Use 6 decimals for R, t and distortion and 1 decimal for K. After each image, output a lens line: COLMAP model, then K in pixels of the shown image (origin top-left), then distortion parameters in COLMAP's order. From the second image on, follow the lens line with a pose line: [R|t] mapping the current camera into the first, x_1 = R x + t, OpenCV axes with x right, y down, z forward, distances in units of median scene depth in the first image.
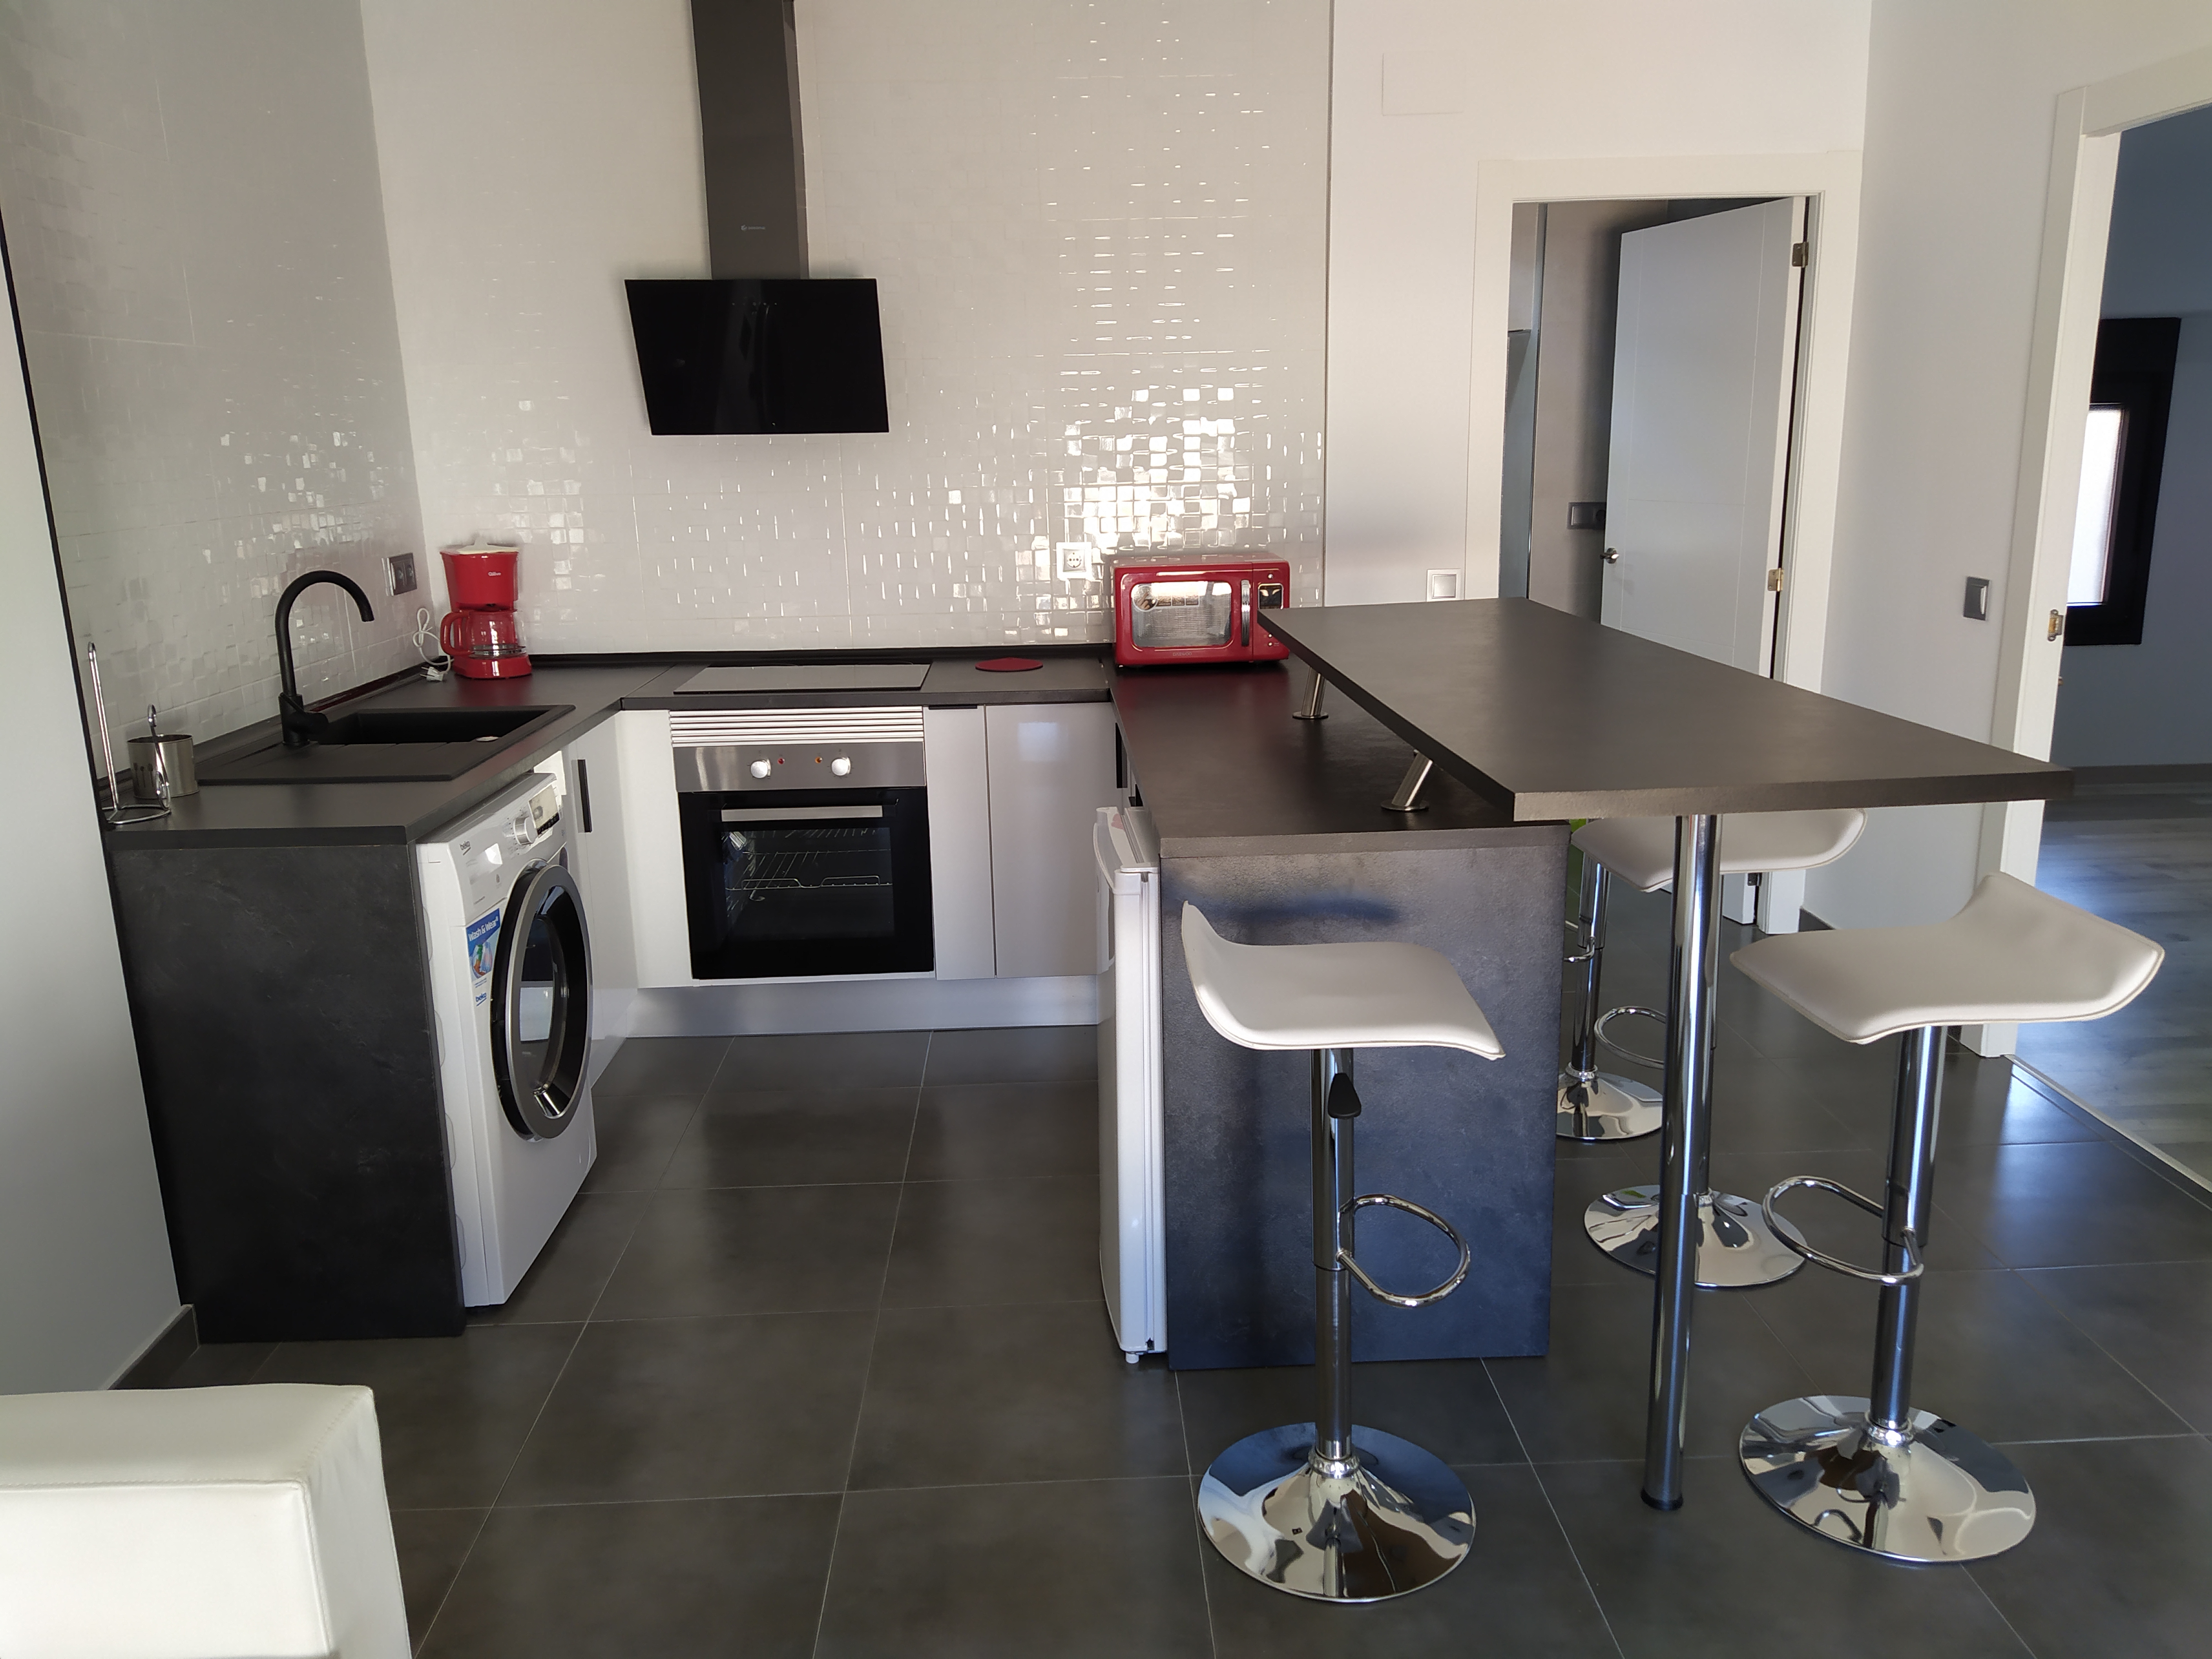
lens RADIAL K [[1627.7, 0, 1106.0], [0, 1627.7, 829.5], [0, 0, 1]] dist [0.108075, -0.143618]
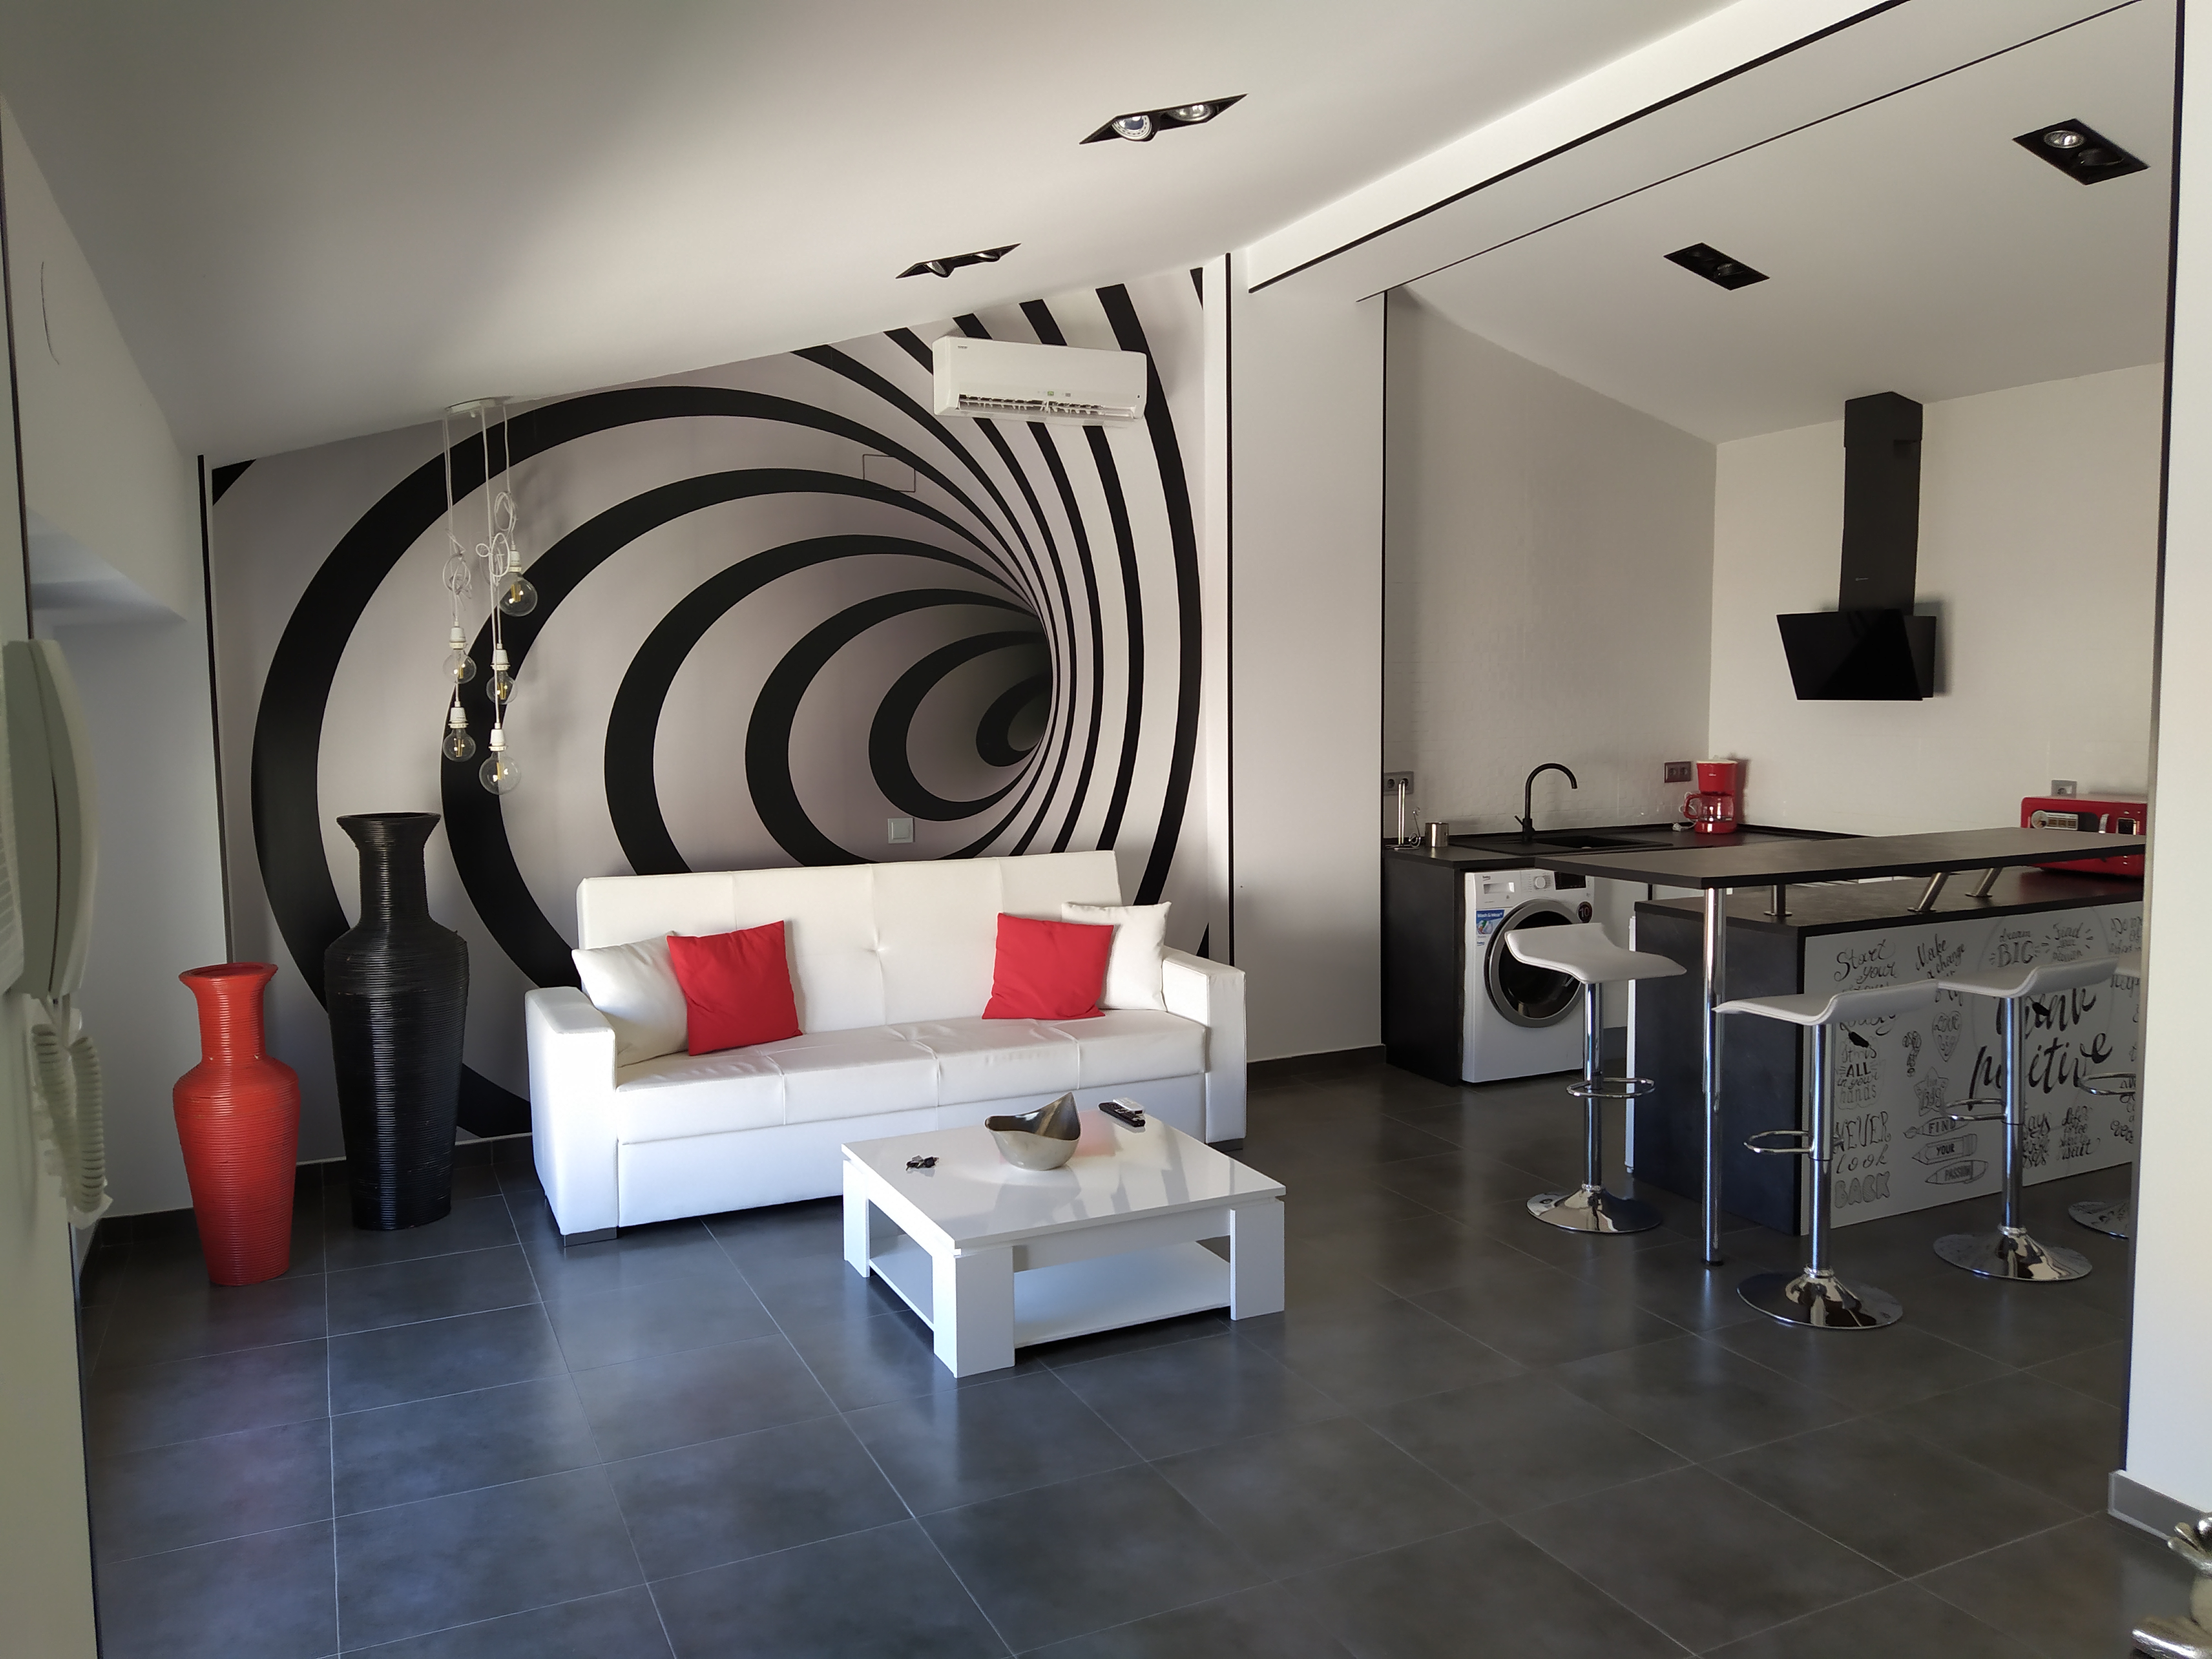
lens RADIAL K [[1627.7, 0, 1106.0], [0, 1627.7, 829.5], [0, 0, 1]] dist [0.108075, -0.143618]
pose [[0.401972, 0.091412, -0.911077, 0.991745], [-0.204197, 0.978896, 0.008124, 0.021331], [0.892593, 0.182774, 0.412155, -0.303584]]
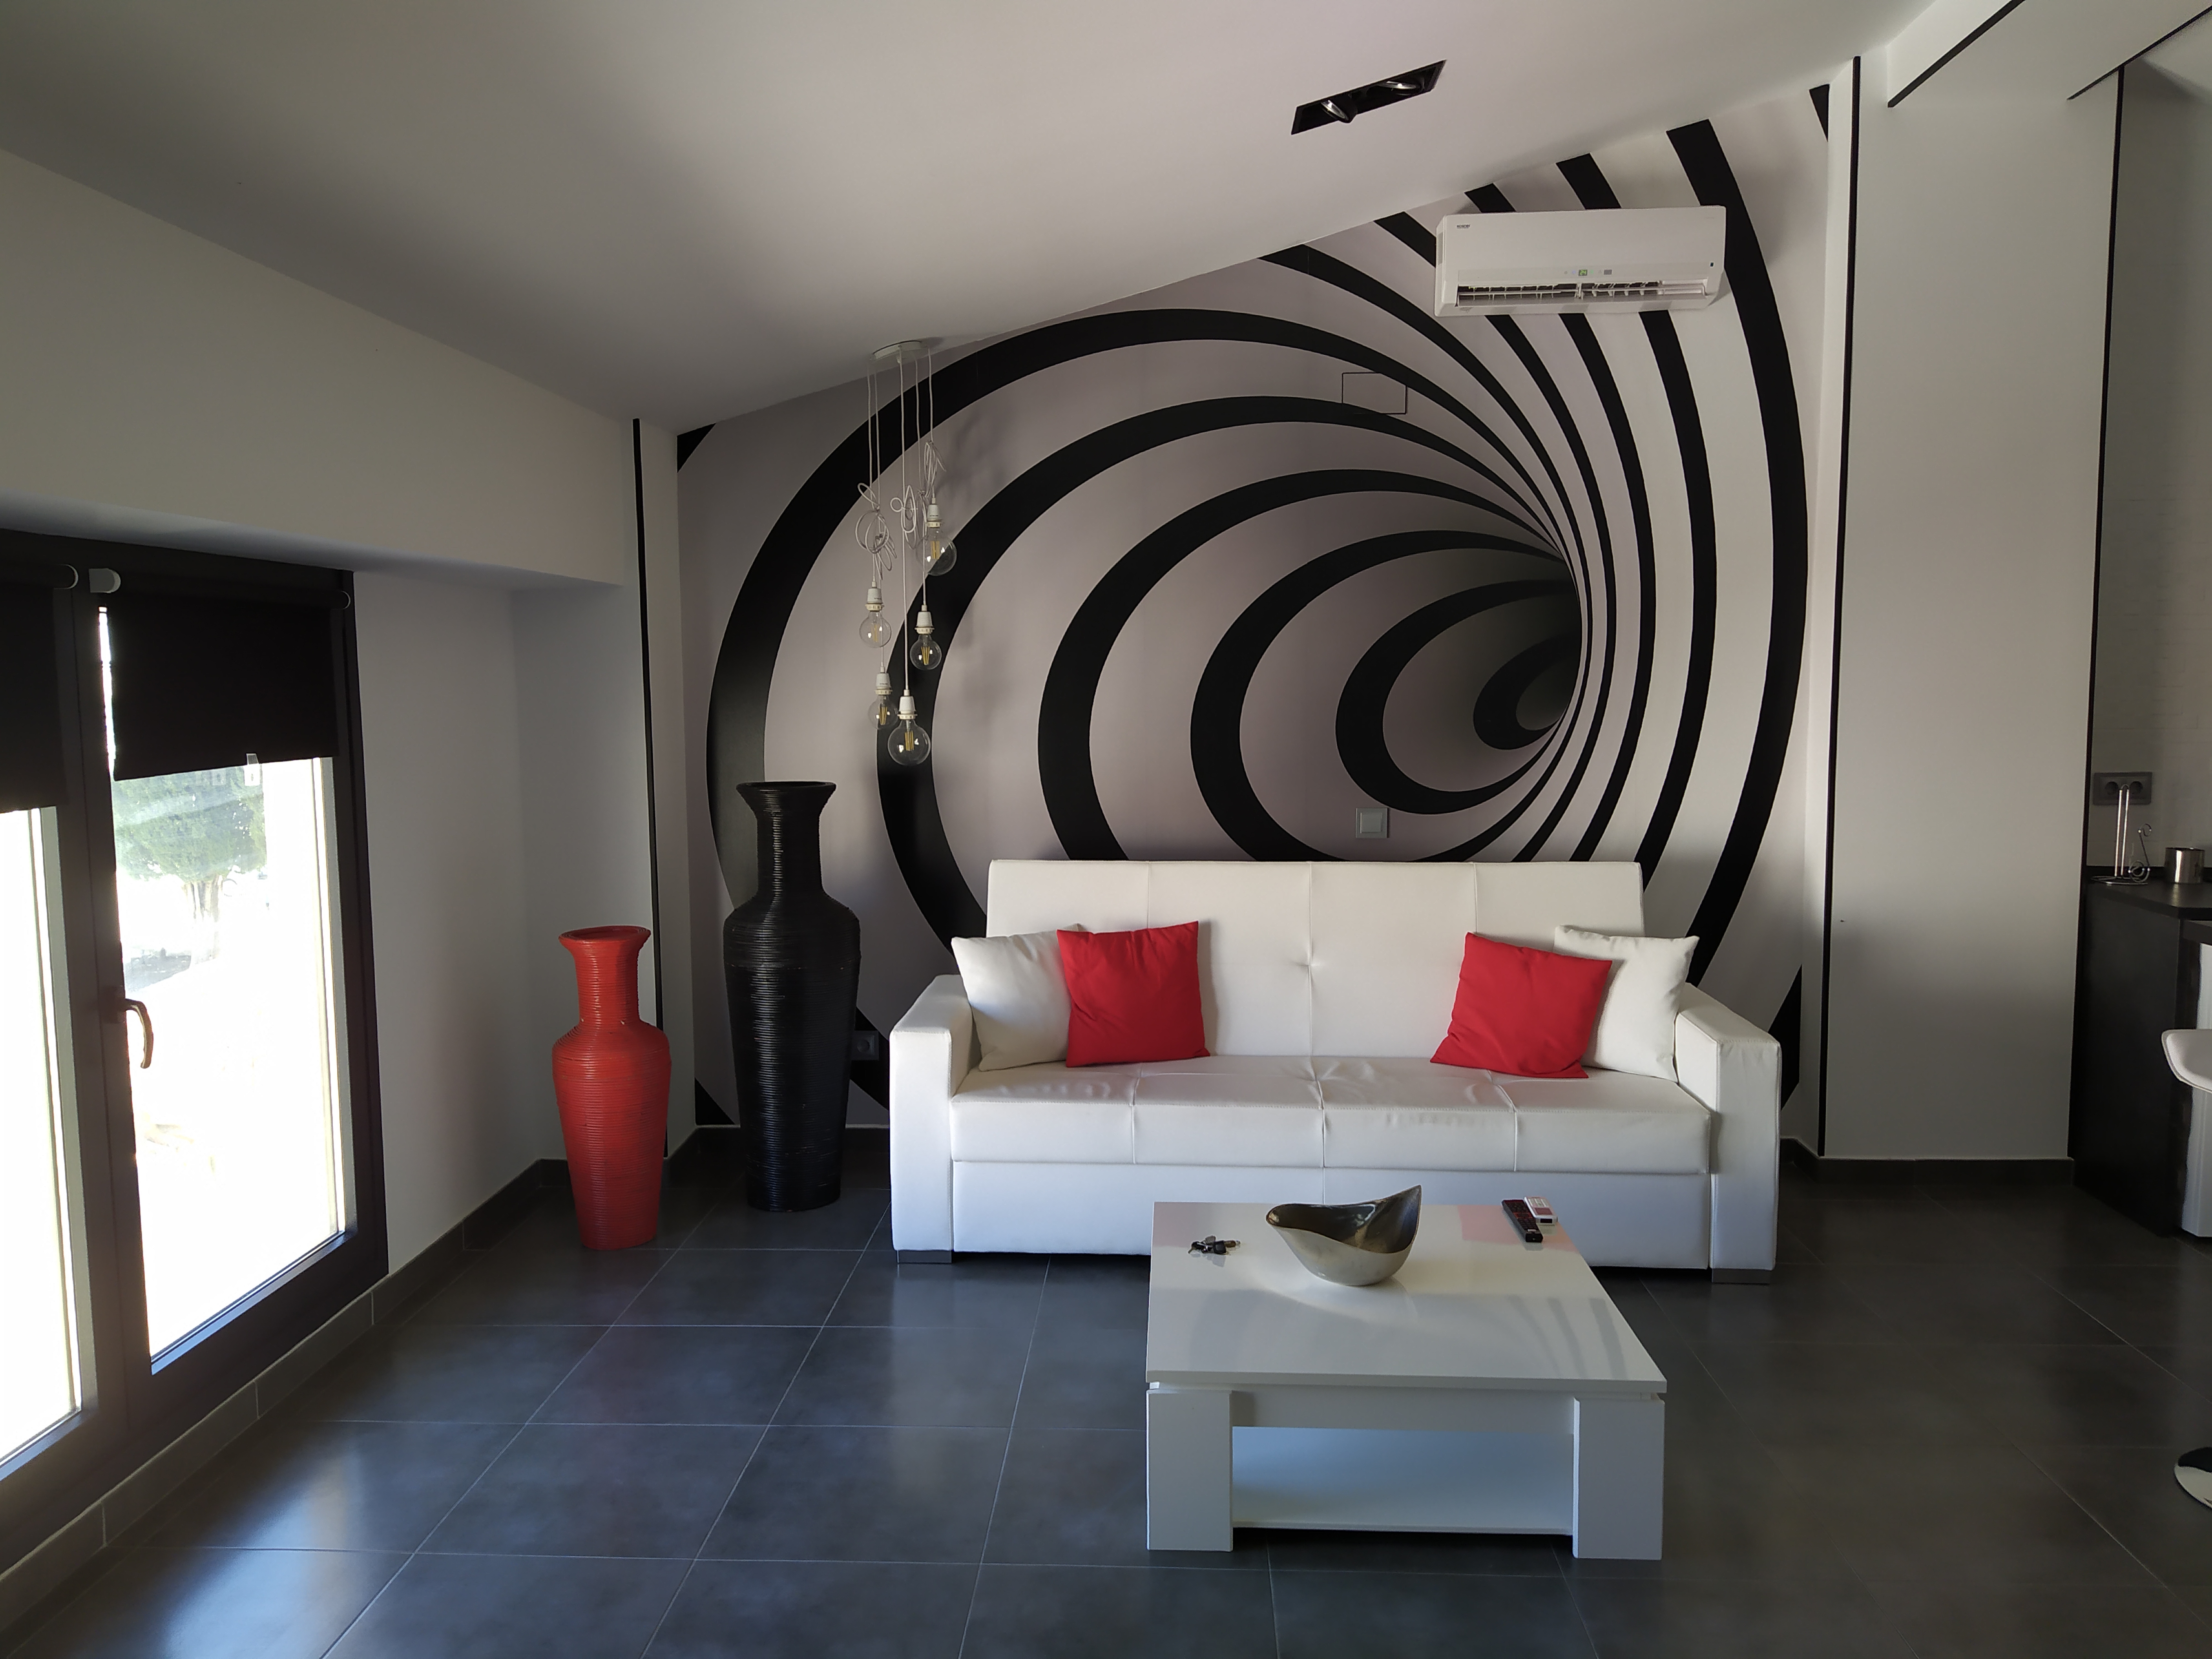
lens RADIAL K [[1627.7, 0, 1106.0], [0, 1627.7, 829.5], [0, 0, 1]] dist [0.108075, -0.143618]
pose [[-0.076185, 0.110735, -0.990926, 0.811008], [-0.218847, 0.967724, 0.124968, -0.033746], [0.972781, 0.226381, -0.049492, 0.005539]]
